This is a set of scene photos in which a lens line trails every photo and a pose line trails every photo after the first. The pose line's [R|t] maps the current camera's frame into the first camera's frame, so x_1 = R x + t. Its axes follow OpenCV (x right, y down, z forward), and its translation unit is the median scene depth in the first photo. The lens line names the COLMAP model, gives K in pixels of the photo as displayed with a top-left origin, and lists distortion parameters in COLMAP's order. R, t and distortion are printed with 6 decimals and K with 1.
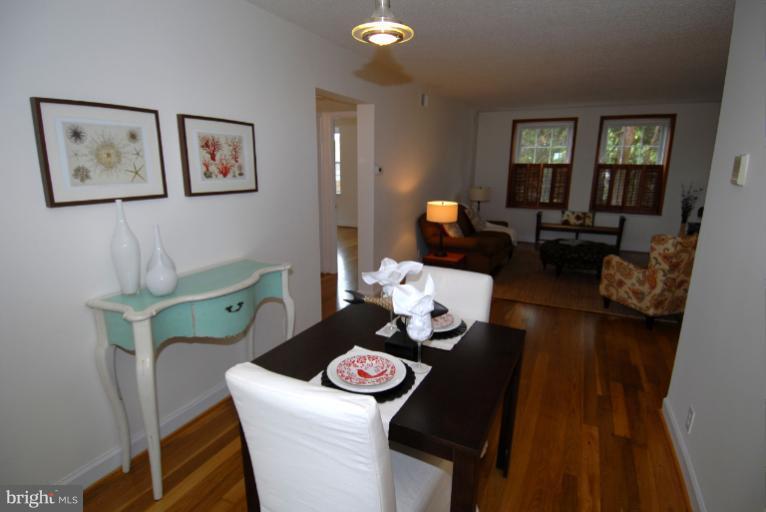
lens RADIAL K [[415.1, 0, 383.0], [0, 415.1, 256.0], [0, 0, 1]] dist [0.049363, -0.046263]
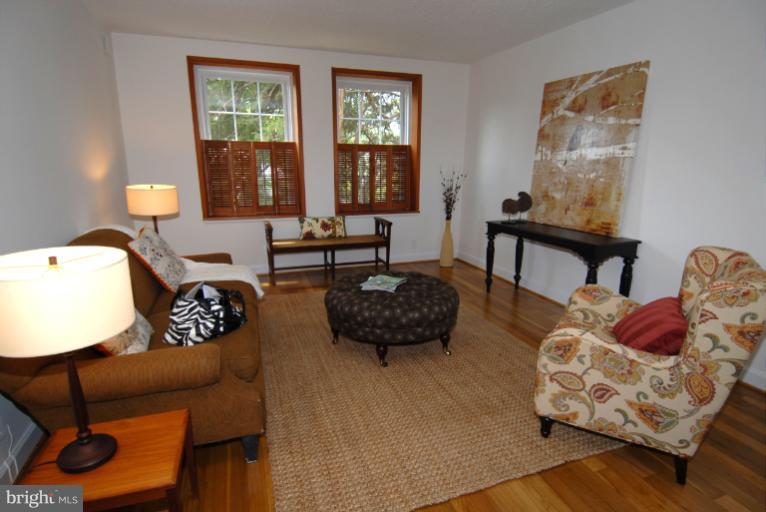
lens RADIAL K [[415.1, 0, 383.0], [0, 415.1, 256.0], [0, 0, 1]] dist [0.049363, -0.046263]
pose [[0.698402, -0.165505, 0.696306, 0.080366], [0.157383, 0.984596, 0.076171, -0.087130], [-0.698187, 0.056389, 0.713692, 0.517480]]
